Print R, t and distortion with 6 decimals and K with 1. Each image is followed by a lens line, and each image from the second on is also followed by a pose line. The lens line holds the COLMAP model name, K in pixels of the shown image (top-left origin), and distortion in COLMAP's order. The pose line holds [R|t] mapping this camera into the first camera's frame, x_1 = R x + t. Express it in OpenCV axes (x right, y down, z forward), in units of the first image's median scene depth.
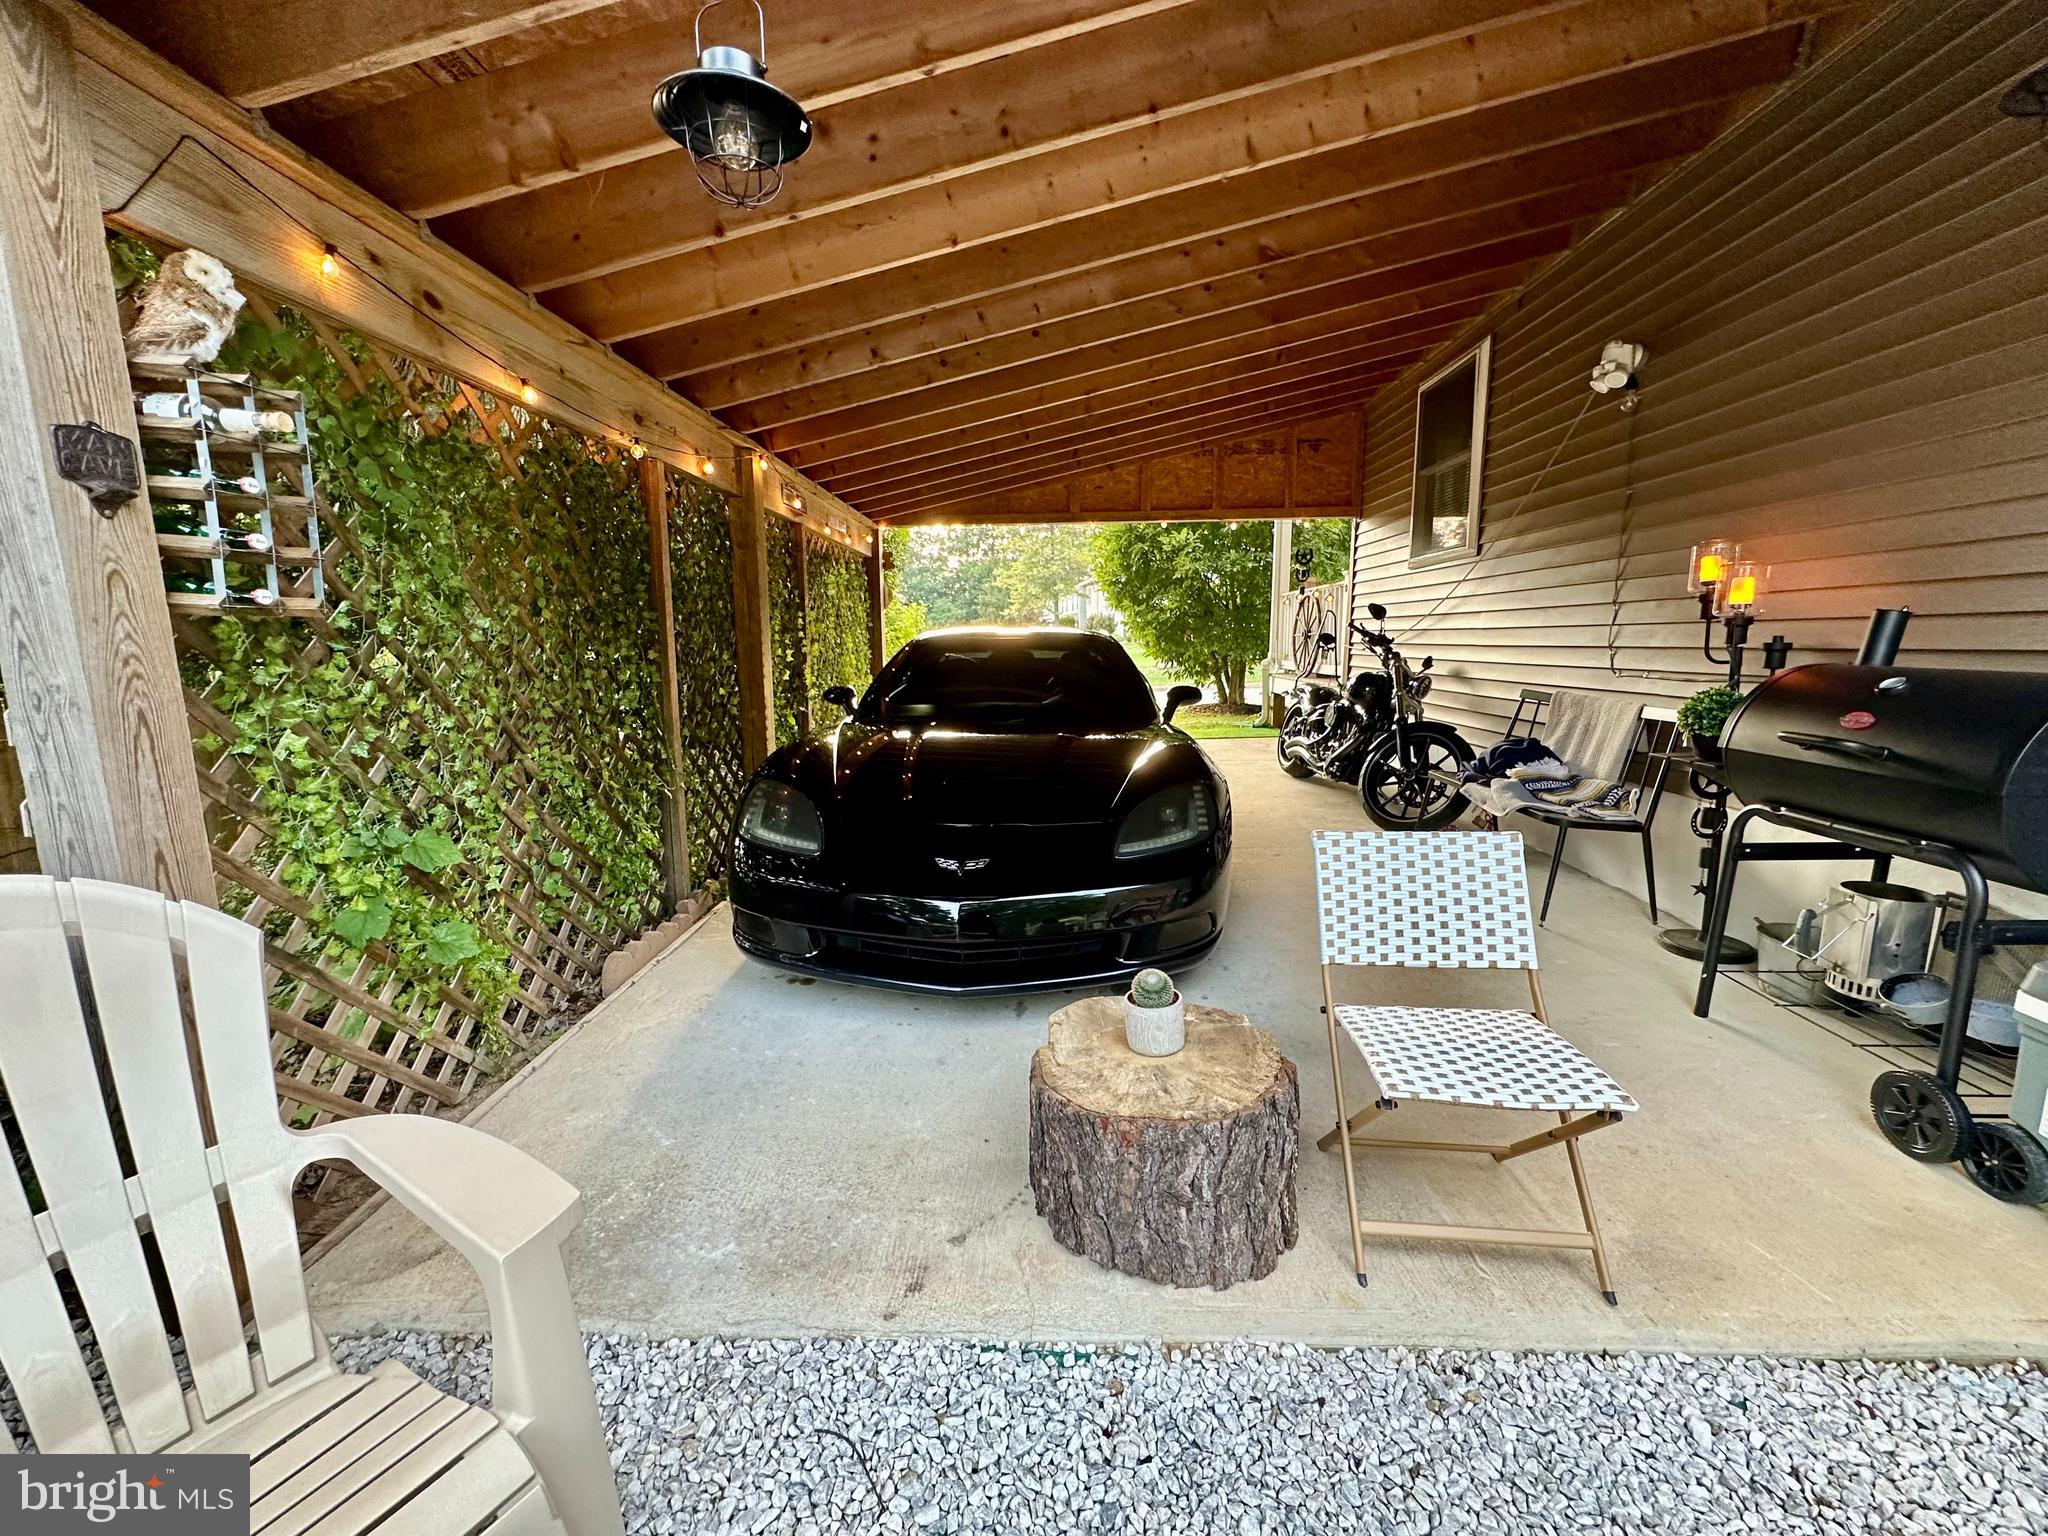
lens RADIAL K [[818.9, 0, 1024.0], [0, 818.9, 768.0], [0, 0, 1]] dist [-0.002264, -0.000515]
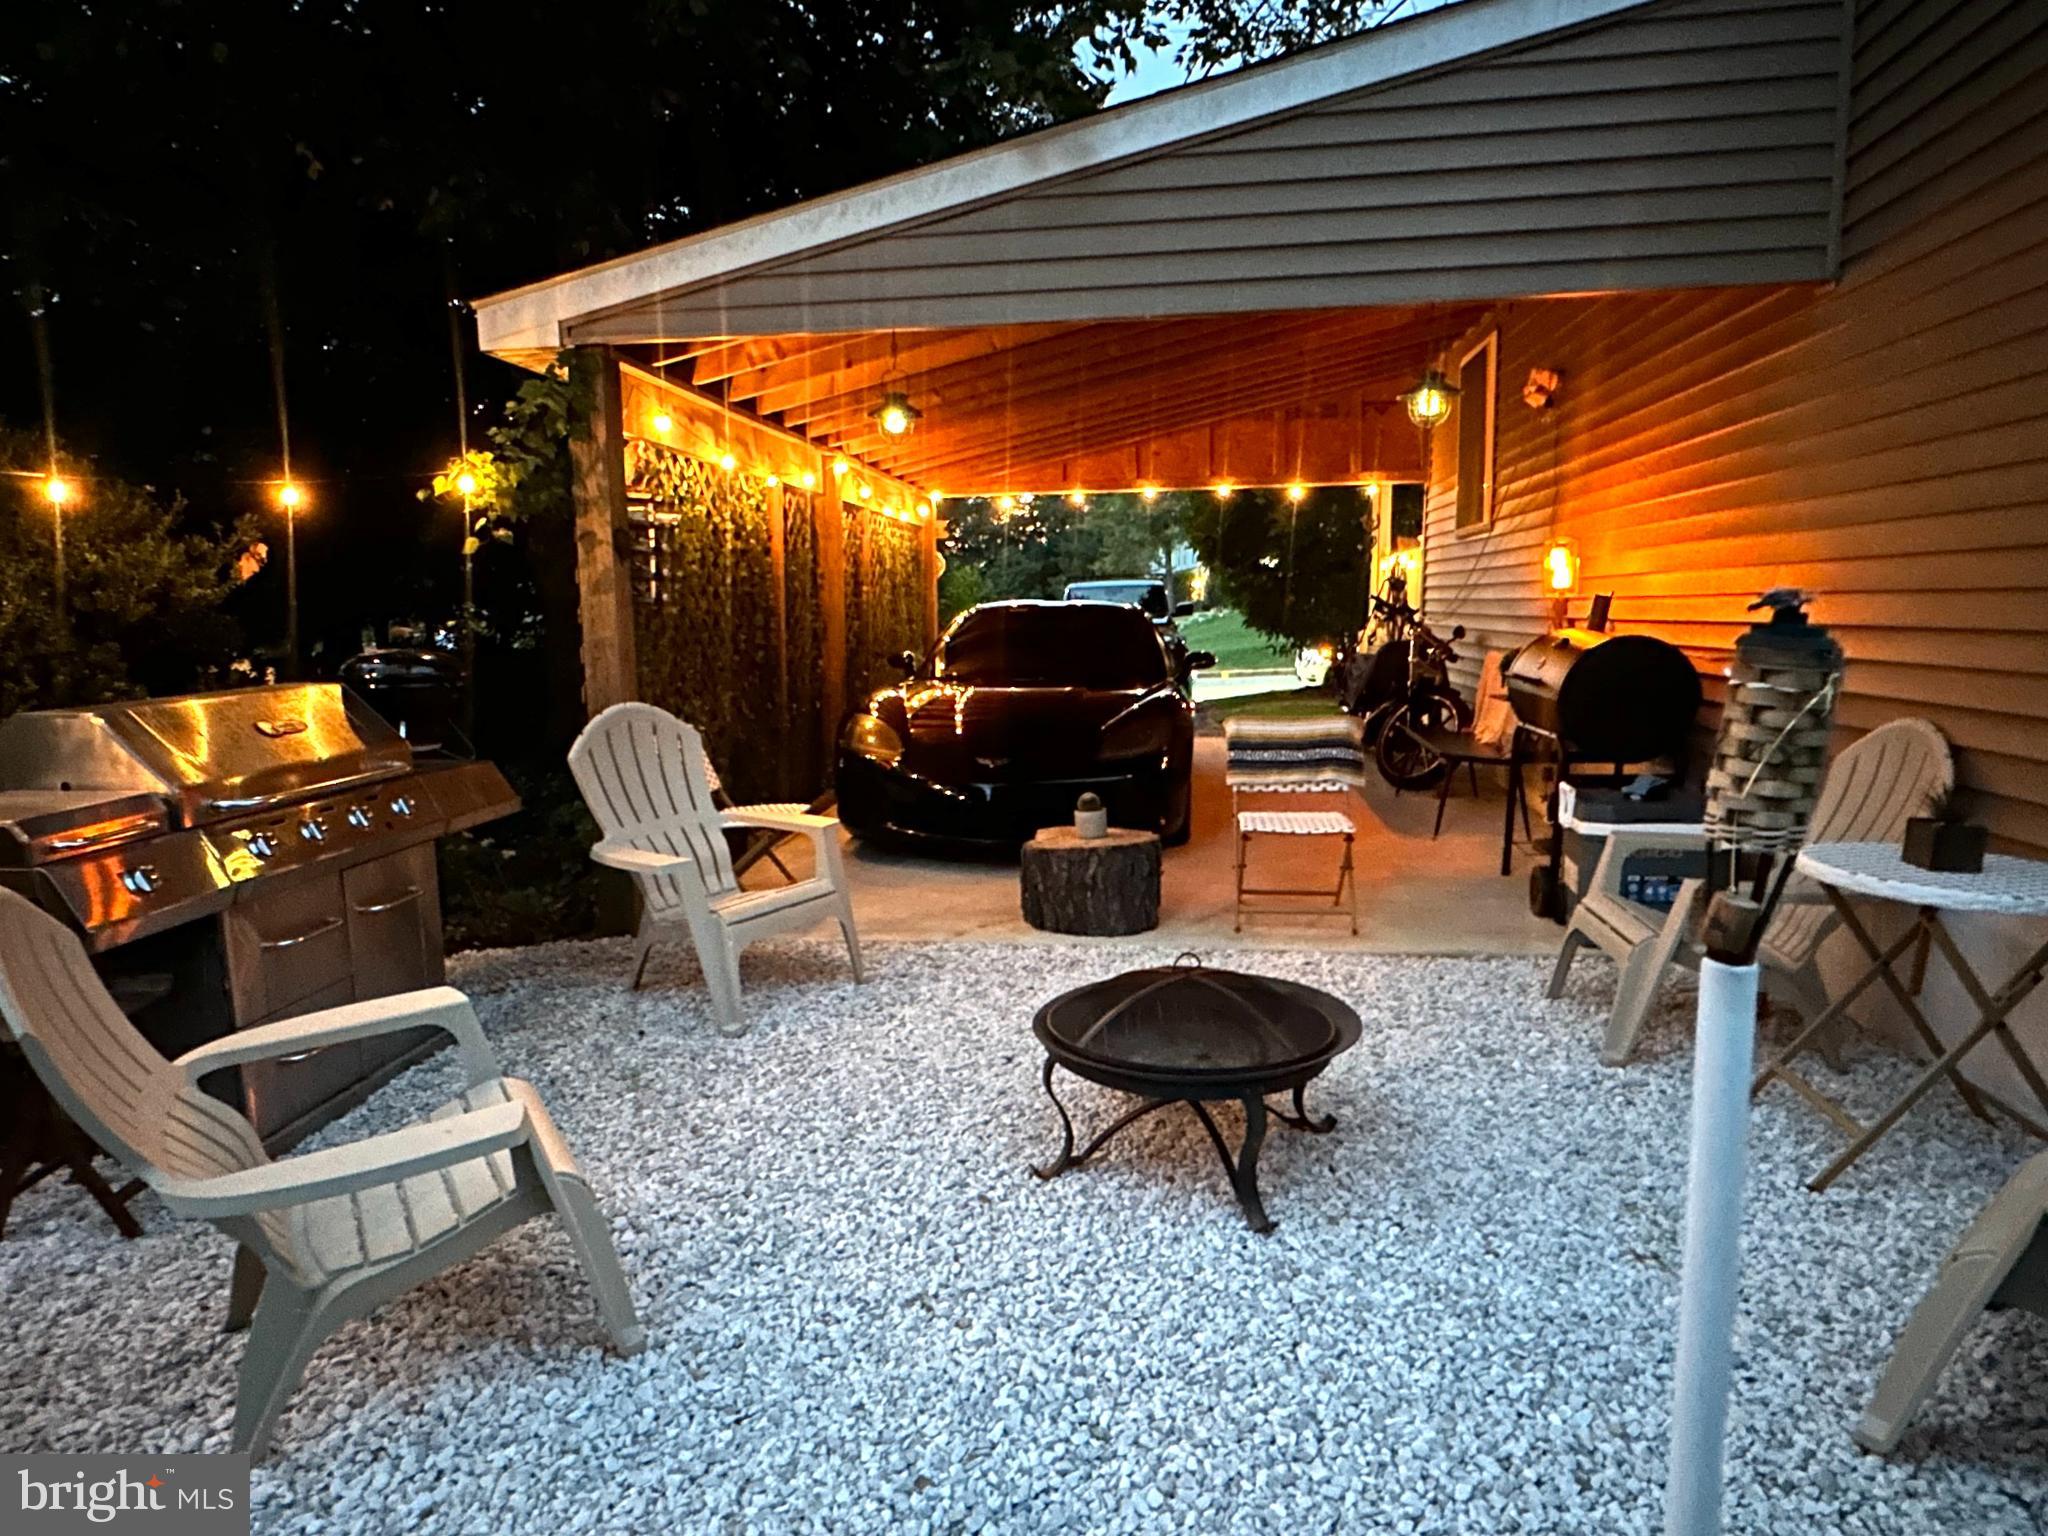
lens RADIAL K [[1196.0, 0, 1024.0], [0, 1196.0, 768.0], [0, 0, 1]] dist [-0.000220, 0.000165]
pose [[0.994766, -0.007805, -0.101885, 0.139204], [0.006283, 0.999864, -0.015257, 0.097536], [0.101990, 0.014537, 0.994679, -0.849635]]
